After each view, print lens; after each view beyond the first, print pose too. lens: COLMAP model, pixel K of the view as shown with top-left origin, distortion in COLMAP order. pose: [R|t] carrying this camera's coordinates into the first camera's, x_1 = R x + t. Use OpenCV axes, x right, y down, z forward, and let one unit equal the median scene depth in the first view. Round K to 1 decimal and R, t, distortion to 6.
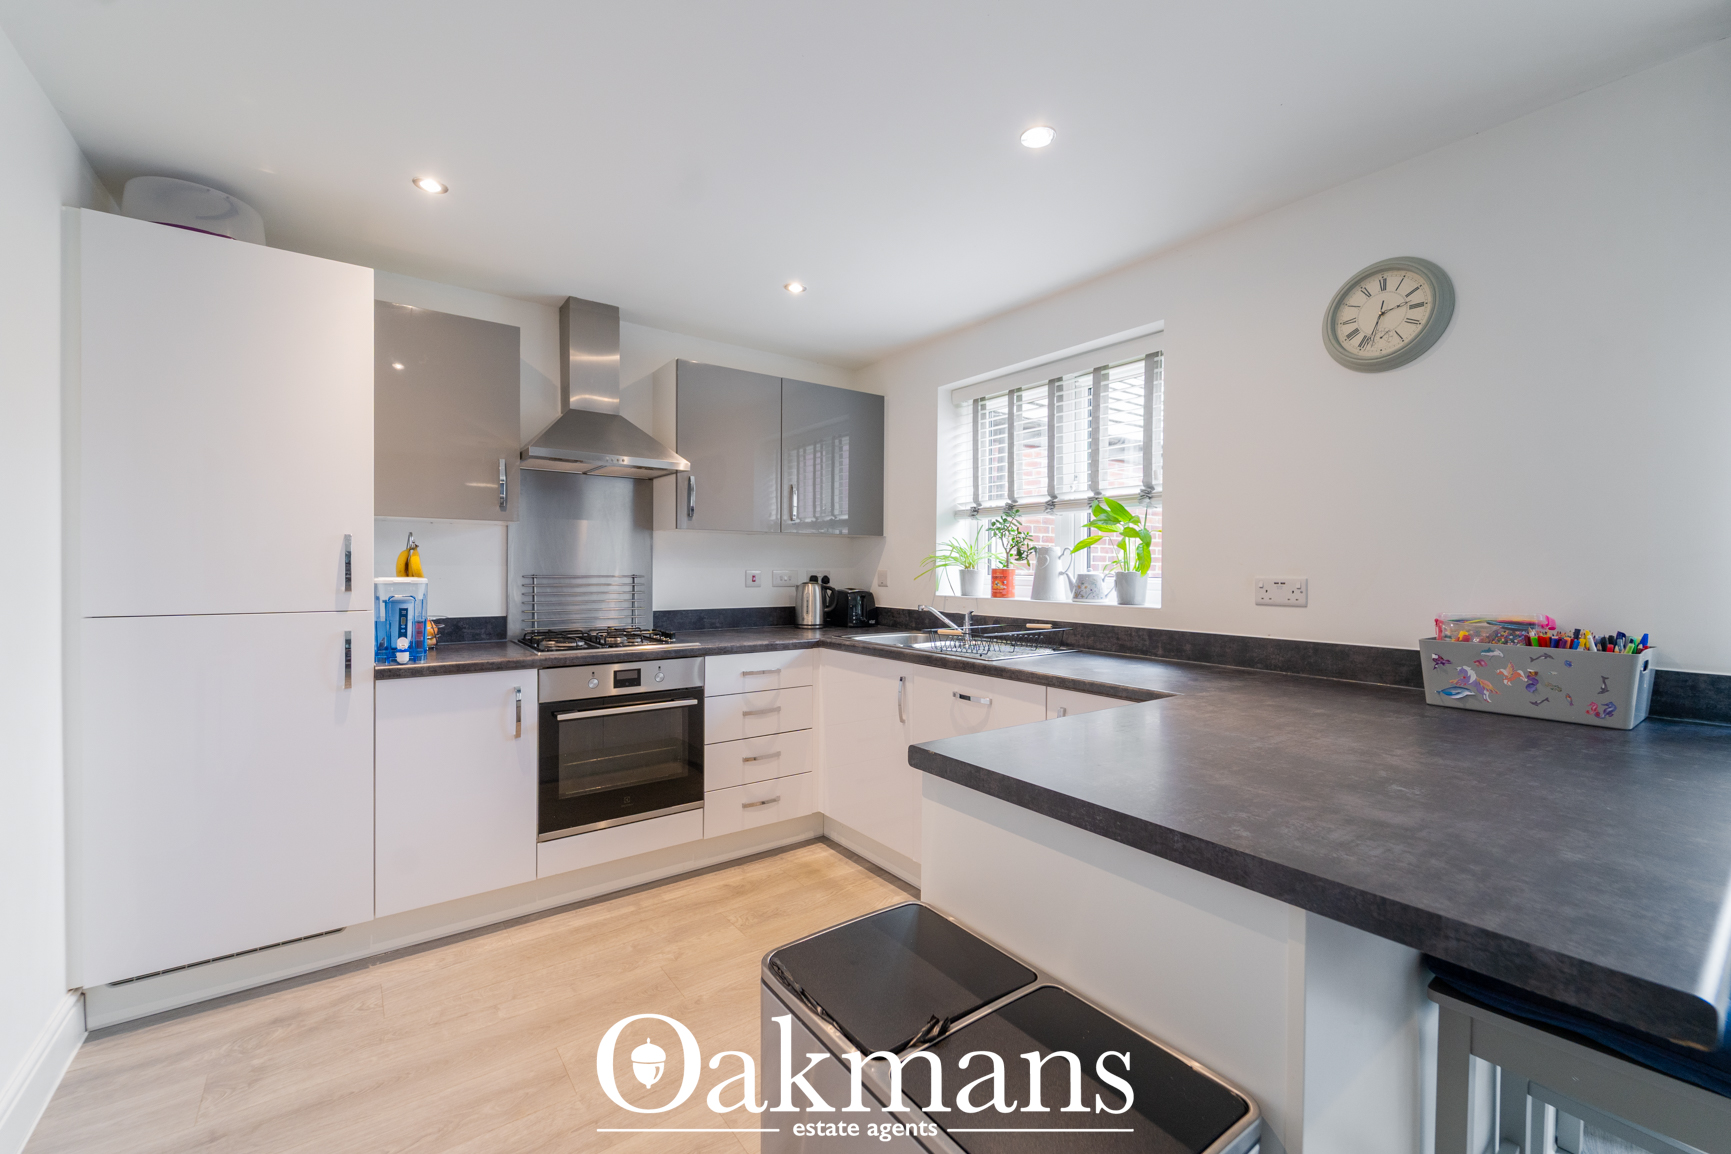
lens RADIAL K [[705.3, 0, 872.5], [0, 705.3, 575.2], [0, 0, 1]] dist [-0.001031, -0.000691]
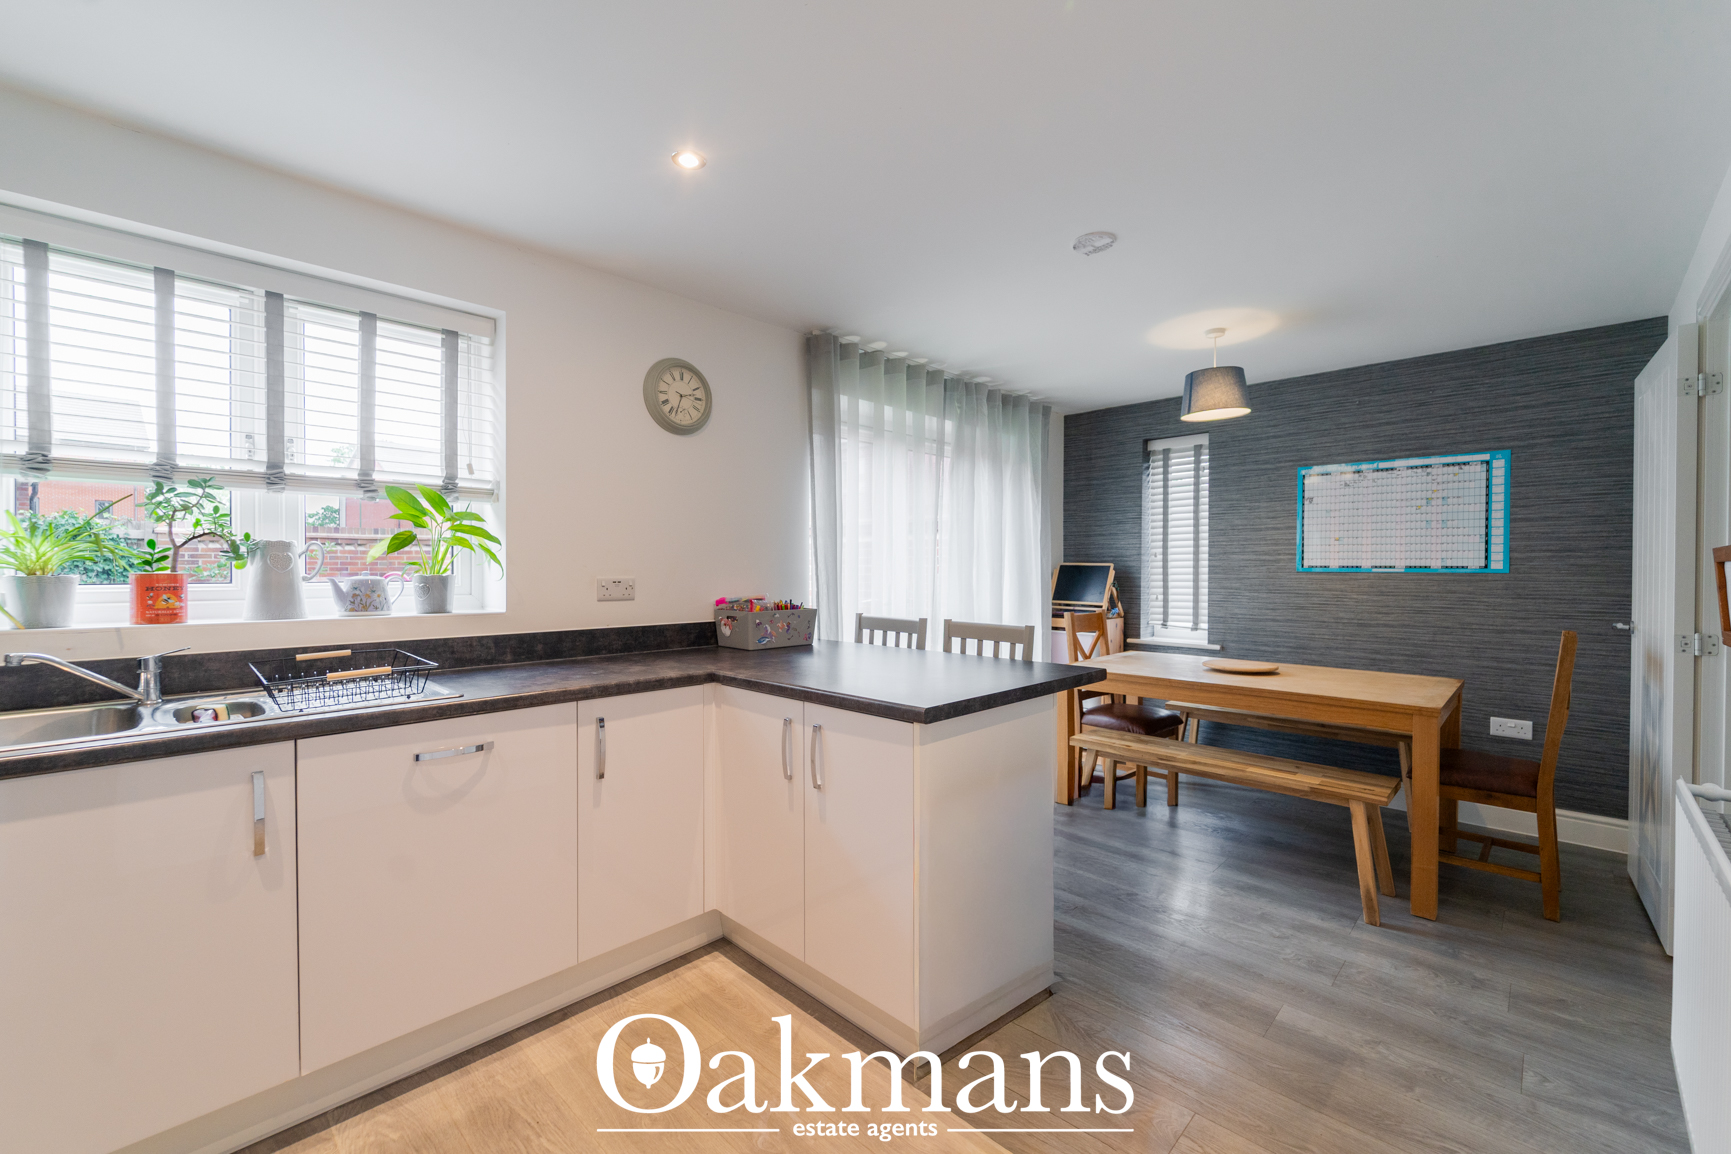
lens RADIAL K [[713.8, 0, 868.1], [0, 713.8, 576.4], [0, 0, 1]] dist [-0.002250, -0.001105]
pose [[-0.160582, -0.016918, 0.986877, -0.601567], [0.010346, 0.999769, 0.018822, -0.014669], [-0.986968, 0.013233, -0.160370, 0.638552]]
